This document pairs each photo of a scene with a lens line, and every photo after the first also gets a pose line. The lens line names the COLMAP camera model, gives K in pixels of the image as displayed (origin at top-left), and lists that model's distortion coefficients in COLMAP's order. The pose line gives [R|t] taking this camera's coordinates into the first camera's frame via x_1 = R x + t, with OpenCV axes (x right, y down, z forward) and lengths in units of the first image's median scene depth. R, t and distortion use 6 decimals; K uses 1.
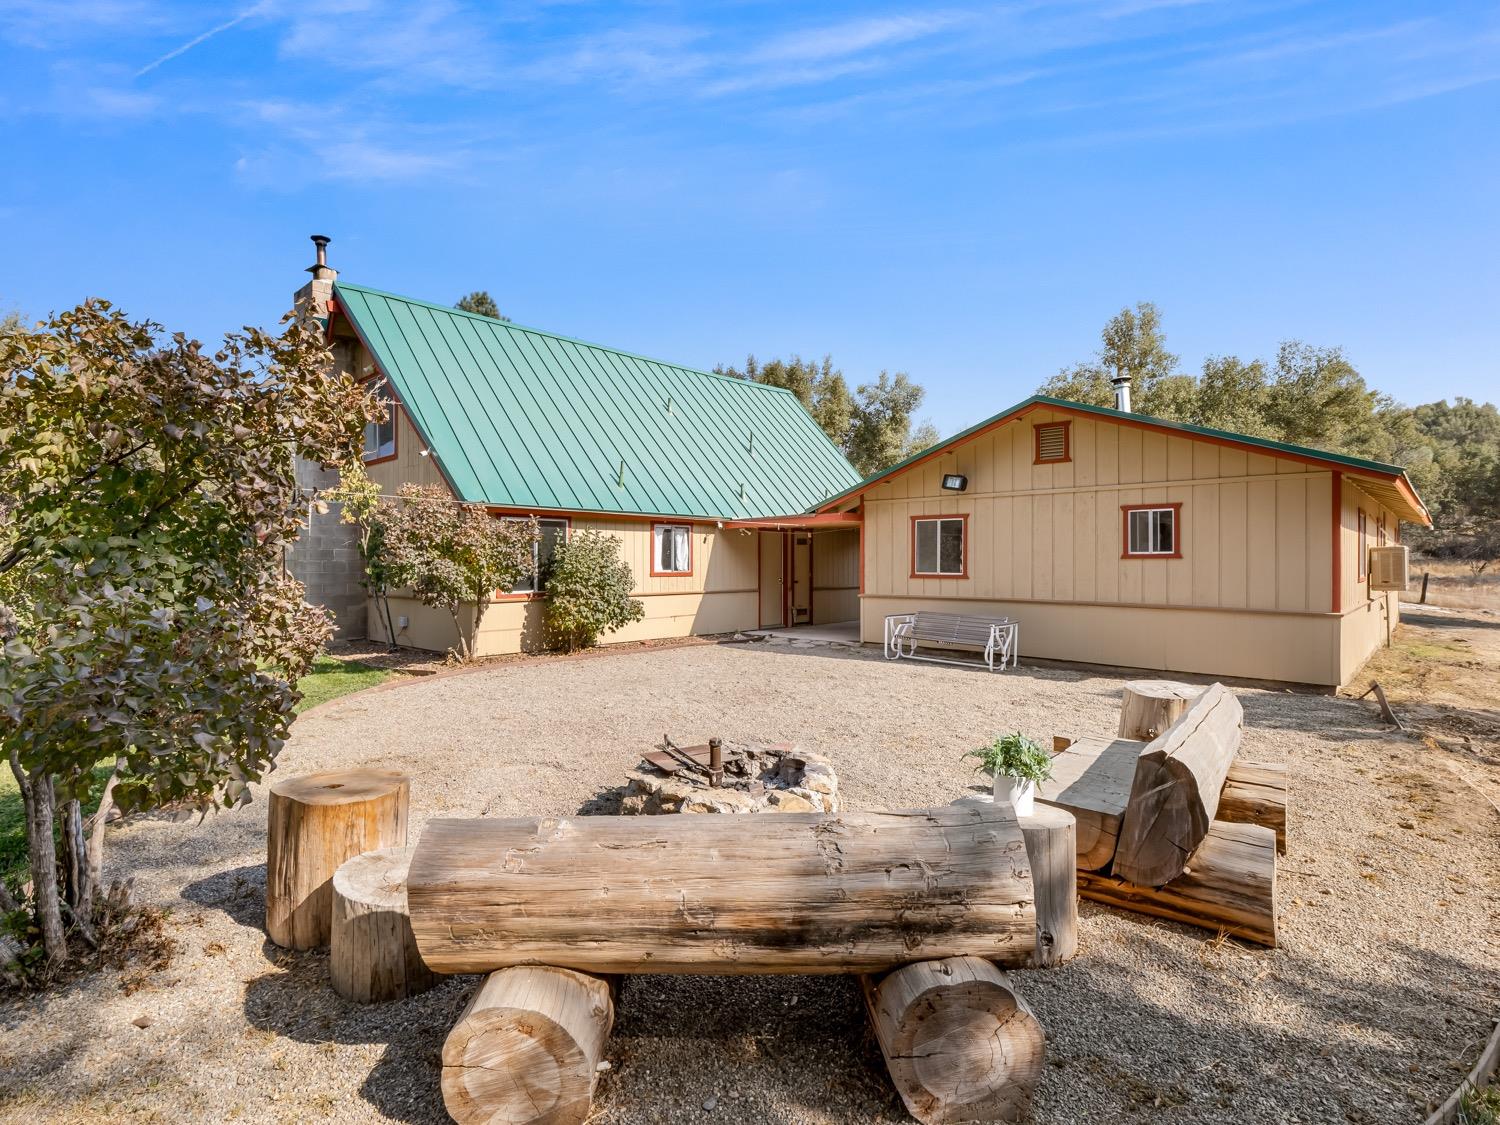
lens RADIAL K [[766.4, 0, 743.5], [0, 766.4, 557.5], [0, 0, 1]] dist [-0.010968, -0.000195]
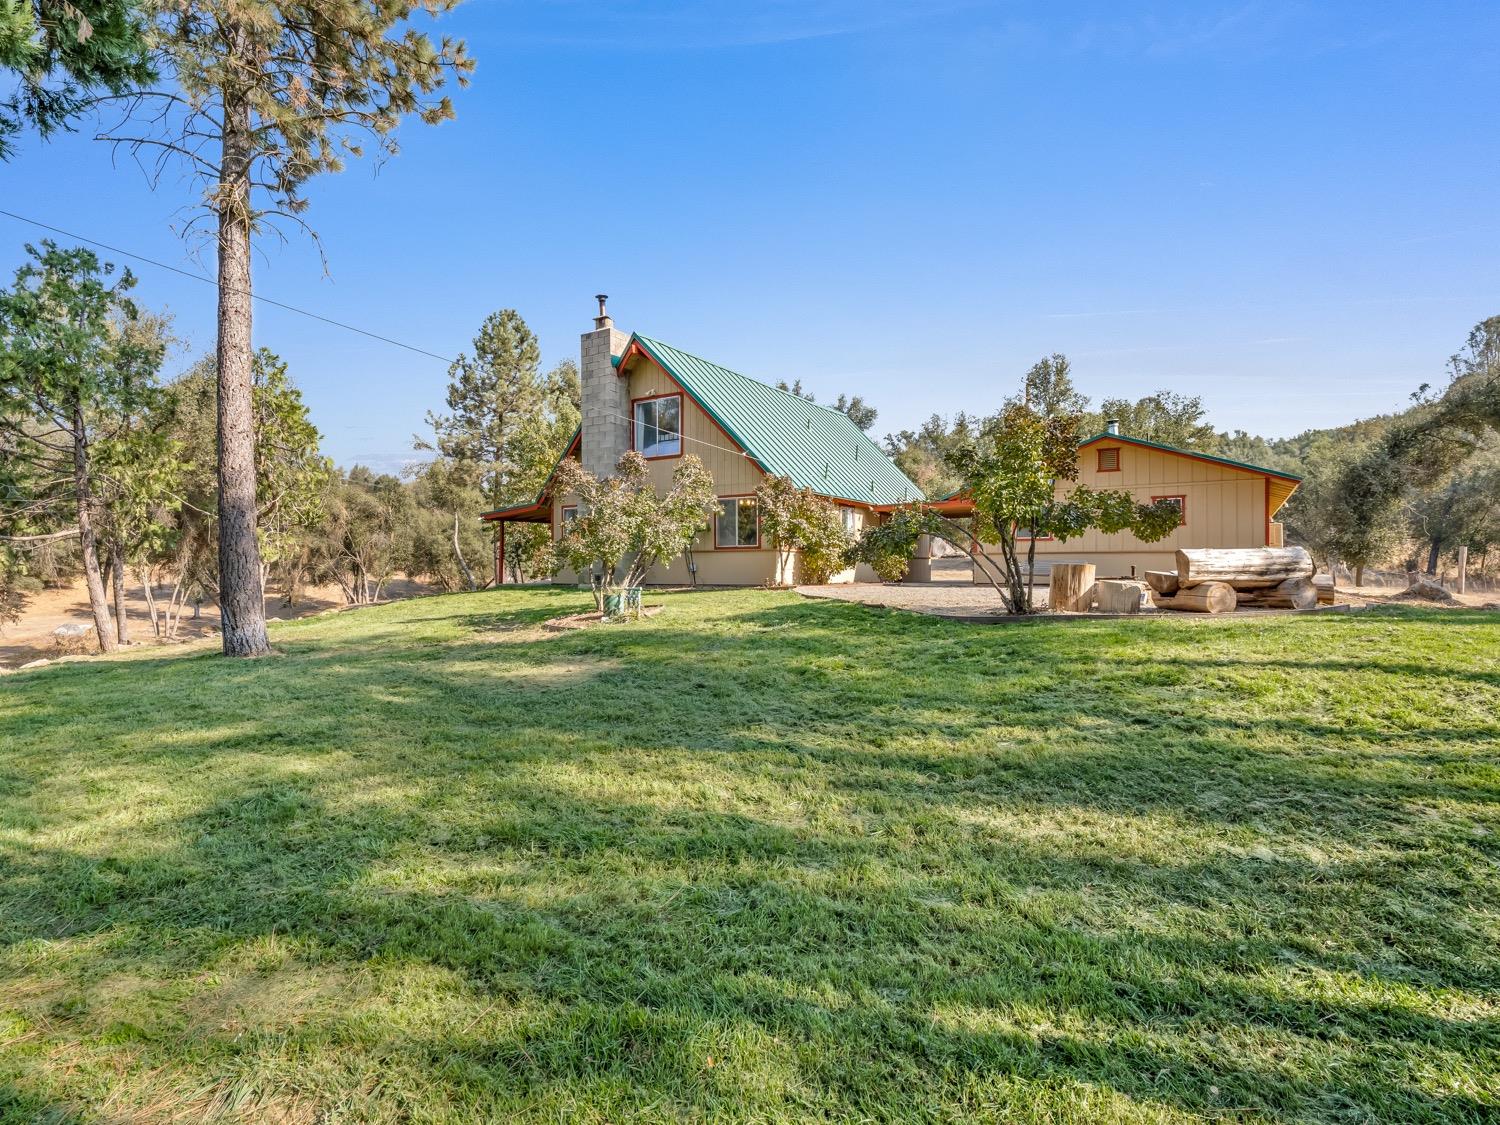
lens RADIAL K [[766.4, 0, 743.5], [0, 766.4, 557.5], [0, 0, 1]] dist [-0.010968, -0.000195]
pose [[0.982378, 0.005745, 0.186816, -0.718665], [-0.003691, 0.999929, -0.011342, 0.091813], [-0.186868, 0.010453, 0.982329, -0.532862]]
